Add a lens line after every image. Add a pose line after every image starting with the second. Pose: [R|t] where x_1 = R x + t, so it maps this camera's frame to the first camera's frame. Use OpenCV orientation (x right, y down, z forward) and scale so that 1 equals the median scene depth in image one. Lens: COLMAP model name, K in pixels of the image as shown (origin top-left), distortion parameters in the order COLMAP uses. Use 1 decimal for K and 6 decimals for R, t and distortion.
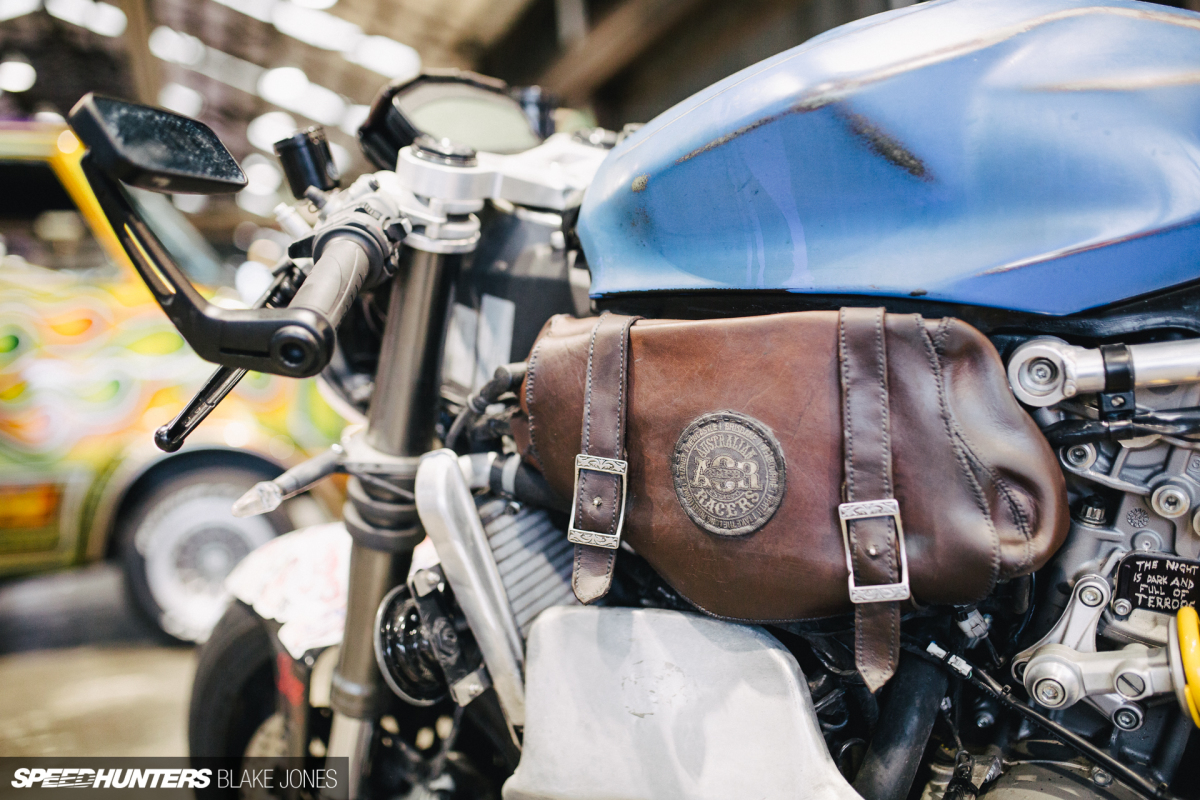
lens RADIAL K [[1176.7, 0, 600.0], [0, 1176.7, 400.0], [0, 0, 1]] dist [-0.068409, 0.106672]
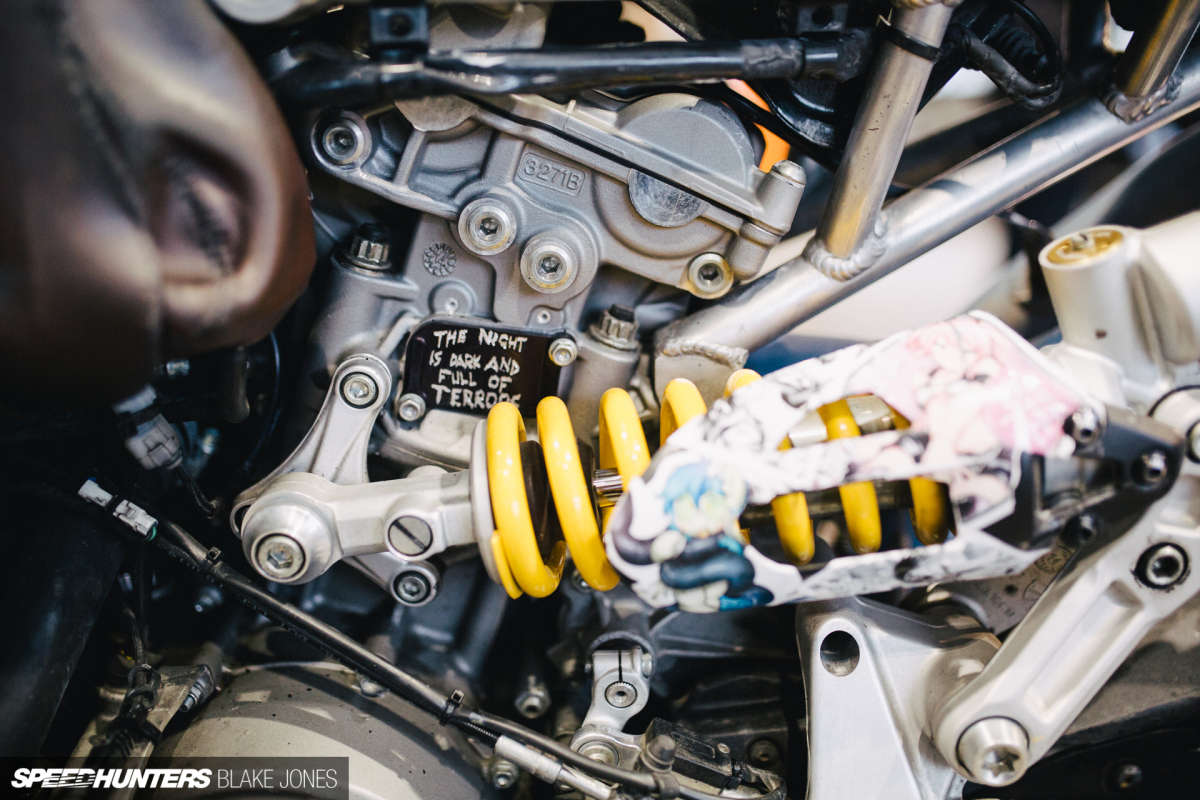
lens RADIAL K [[1176.7, 0, 600.0], [0, 1176.7, 400.0], [0, 0, 1]] dist [-0.068409, 0.106672]
pose [[0.876046, -0.019274, 0.481843, 0.243517], [-0.047987, 0.990757, 0.126876, 0.092956], [-0.479835, -0.134272, 0.867023, 0.430339]]
